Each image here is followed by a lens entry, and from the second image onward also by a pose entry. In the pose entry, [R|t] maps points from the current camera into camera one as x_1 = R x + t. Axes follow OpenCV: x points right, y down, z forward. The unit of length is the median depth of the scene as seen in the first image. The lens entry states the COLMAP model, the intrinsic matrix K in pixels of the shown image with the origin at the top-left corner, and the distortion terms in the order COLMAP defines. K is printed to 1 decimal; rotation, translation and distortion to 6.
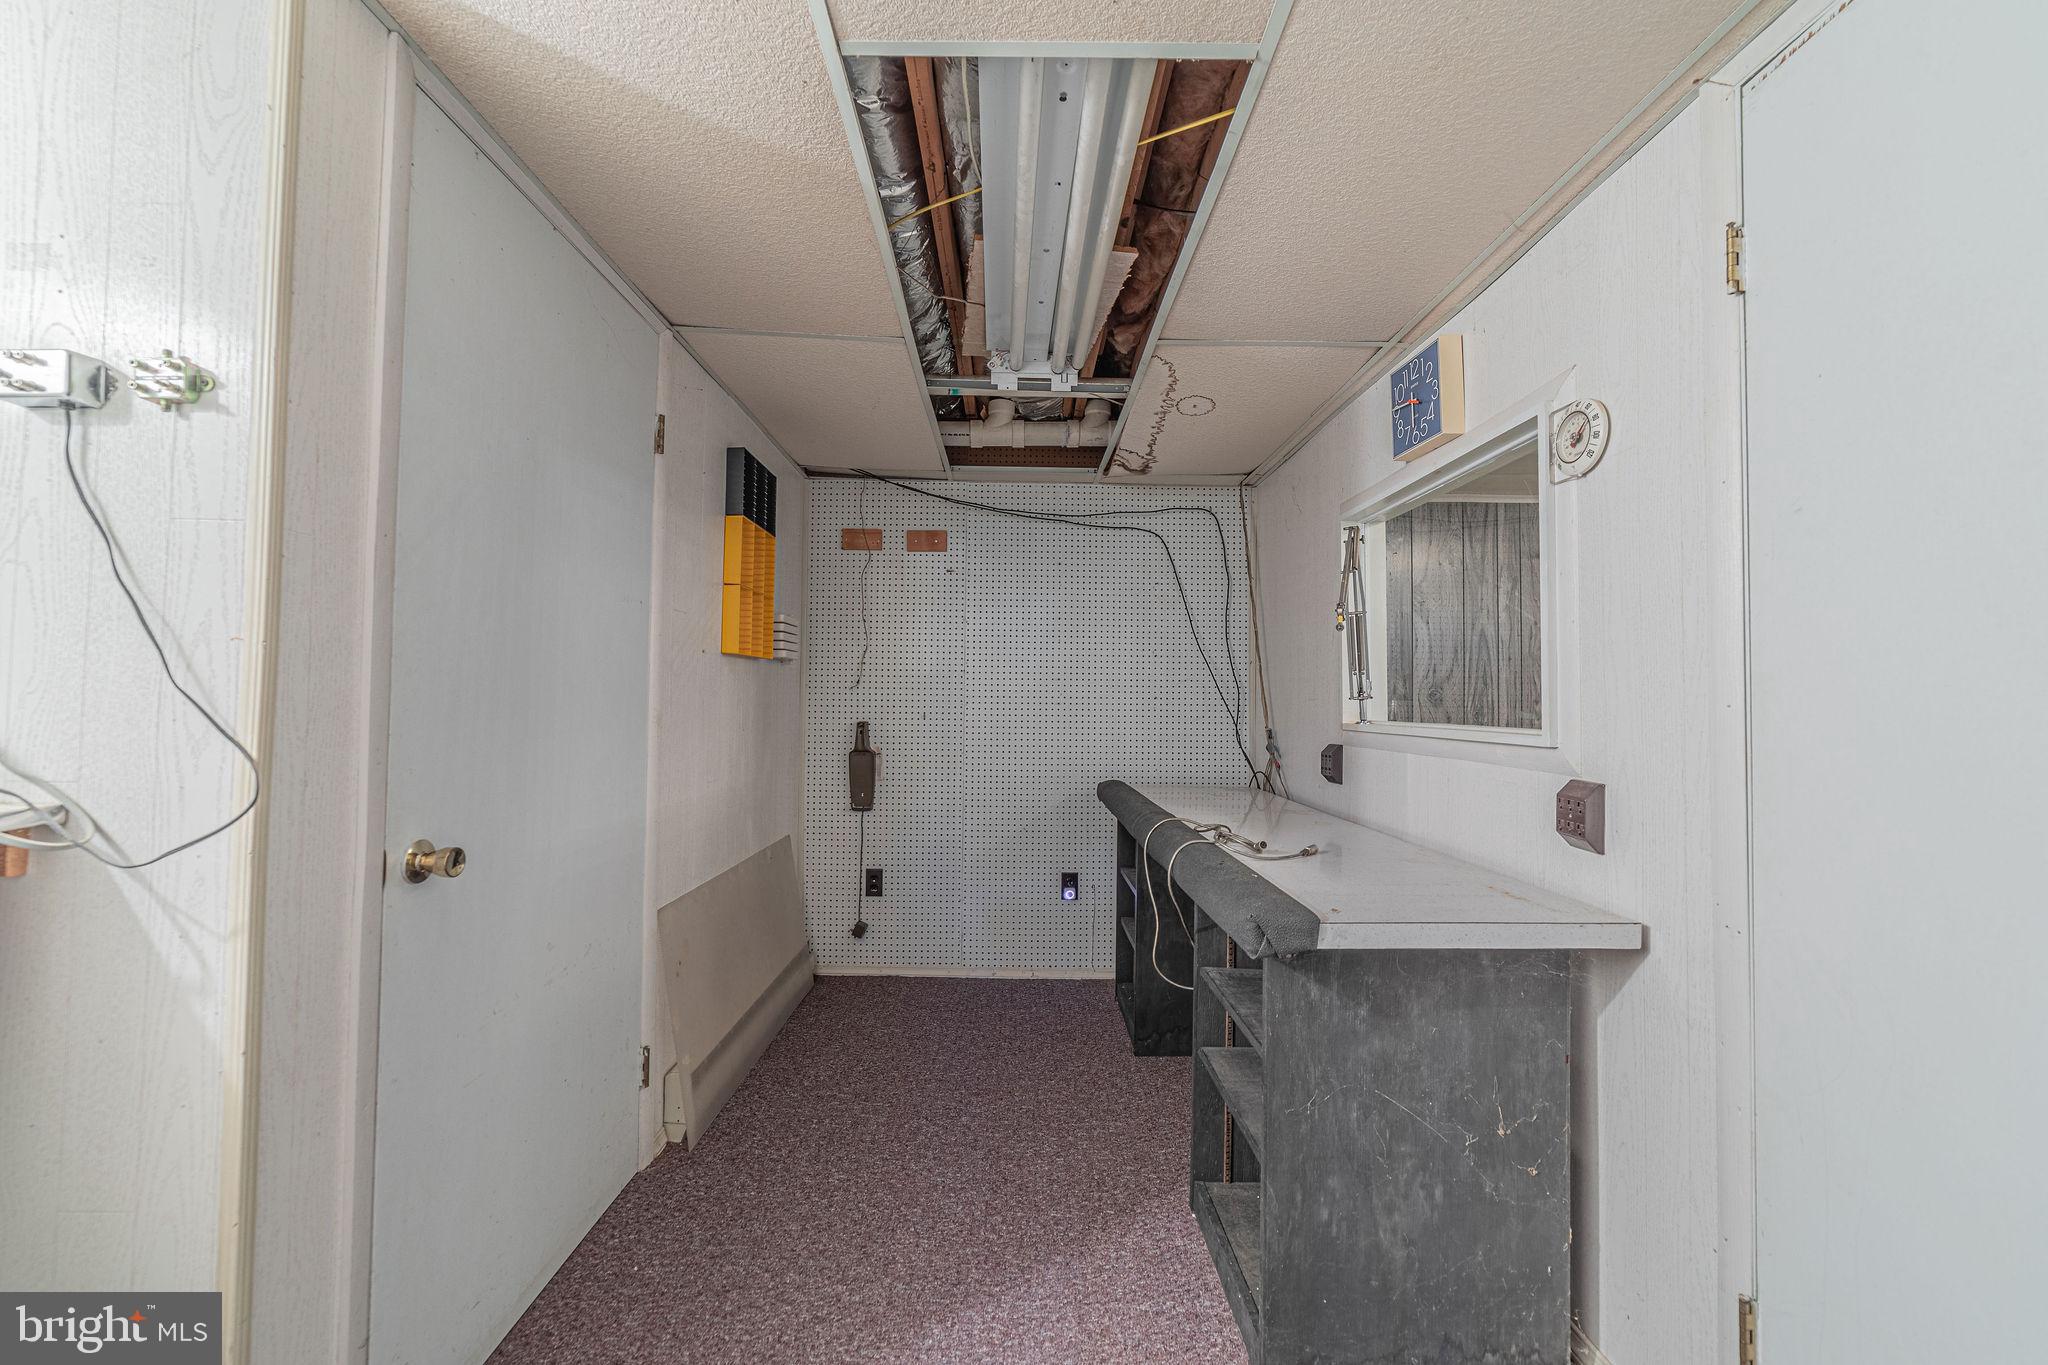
lens RADIAL K [[806.6, 0, 1022.5], [0, 806.6, 685.1], [0, 0, 1]] dist [-0.023222, 0.008216]
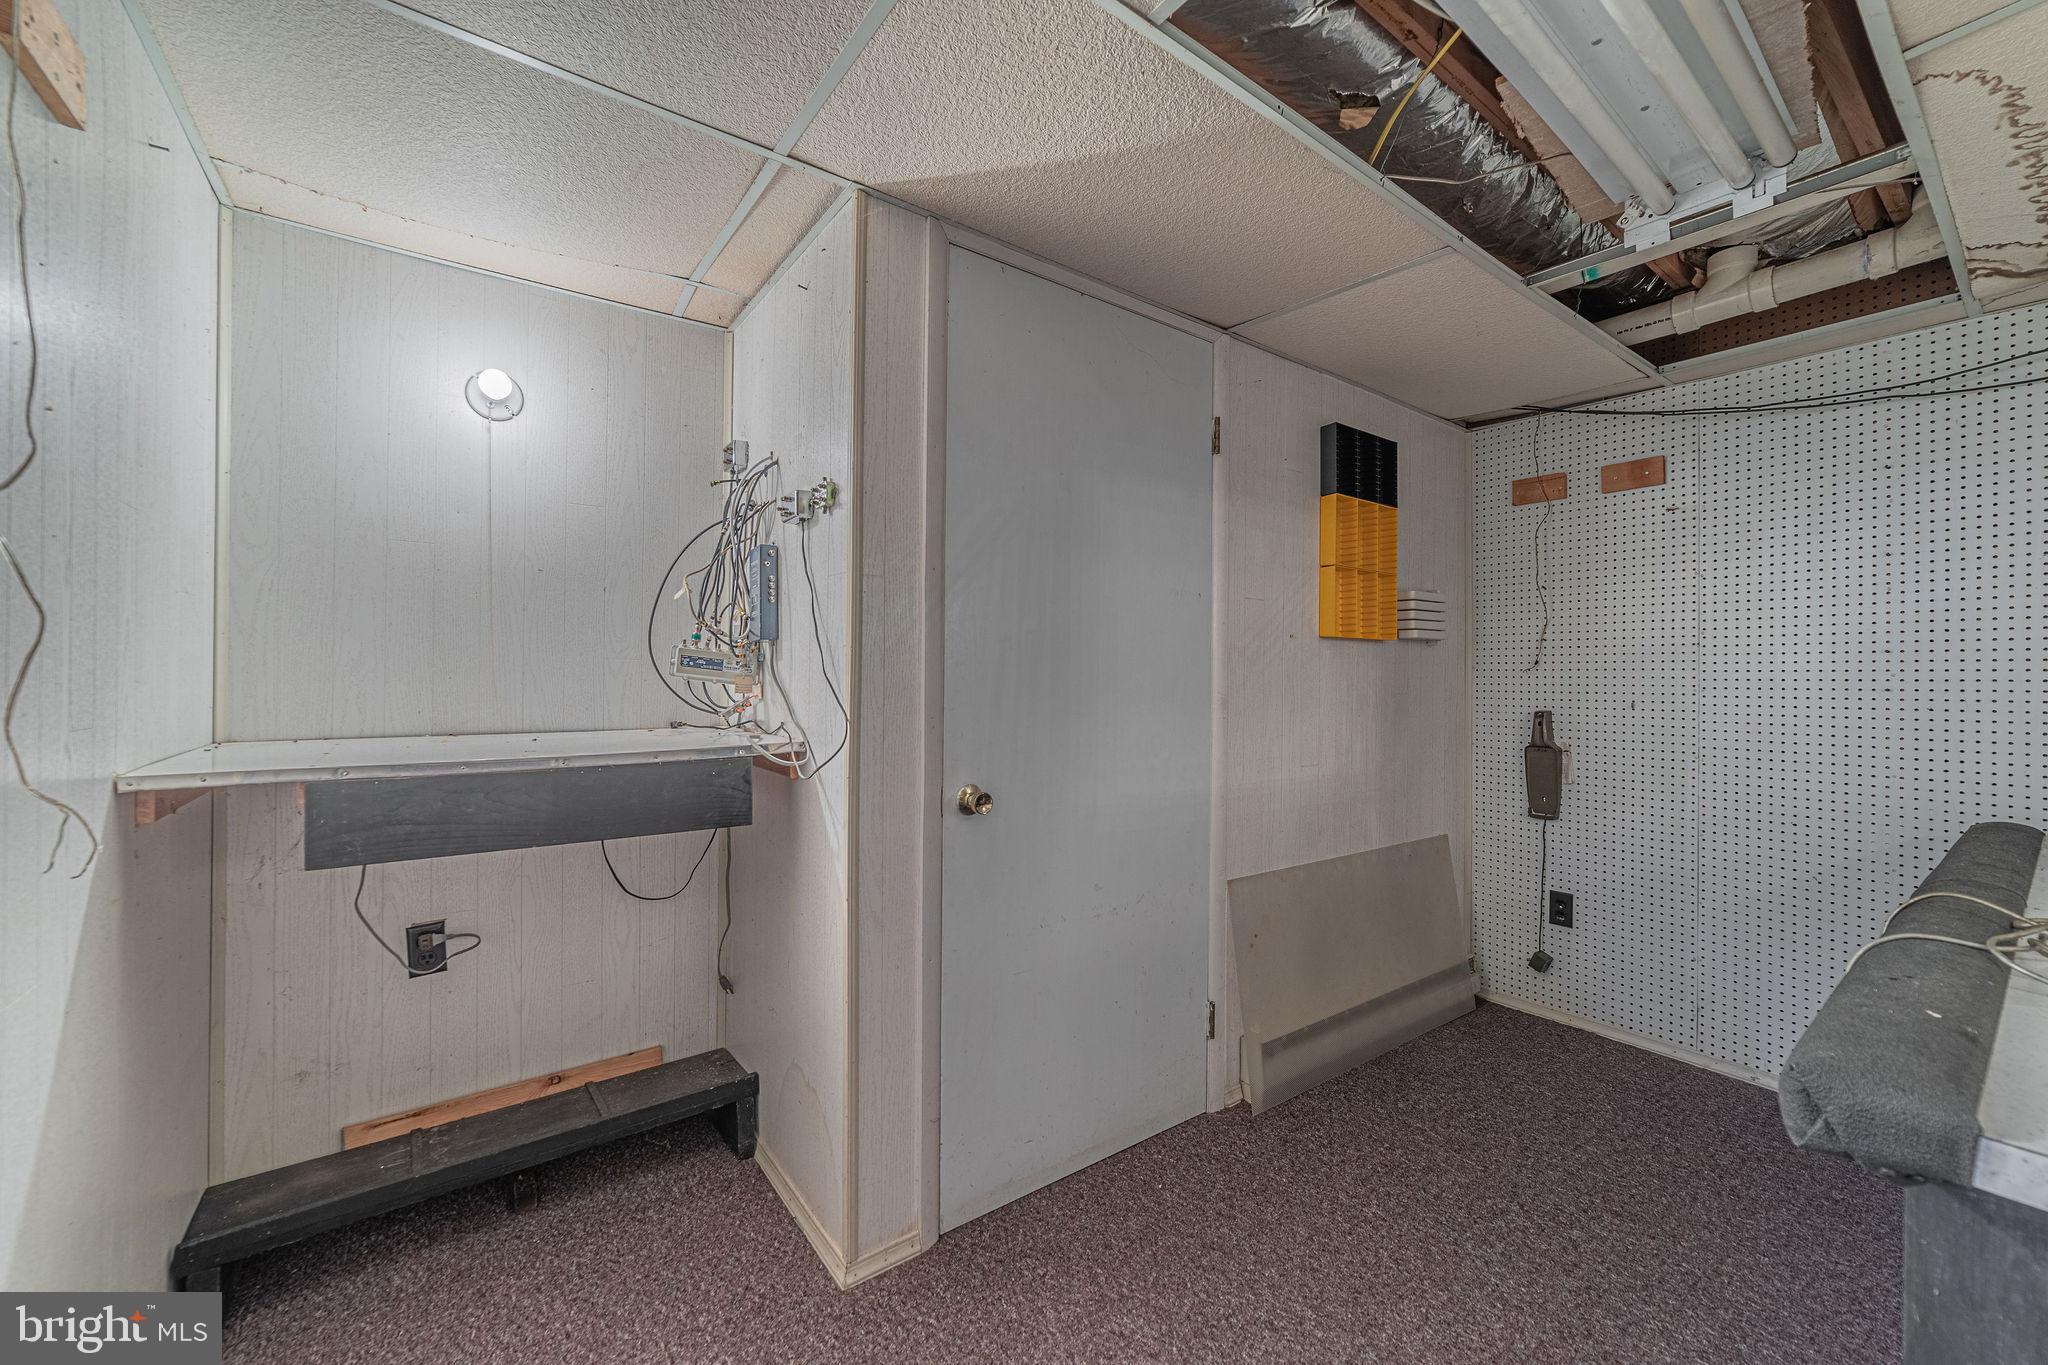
lens RADIAL K [[806.6, 0, 1022.0], [0, 806.6, 684.0], [0, 0, 1]] dist [-0.023222, 0.008216]
pose [[0.581890, -0.001350, -0.813266, 0.156947], [0.014313, 0.999861, 0.008581, 0.003288], [0.813142, -0.016633, 0.581828, 0.092496]]
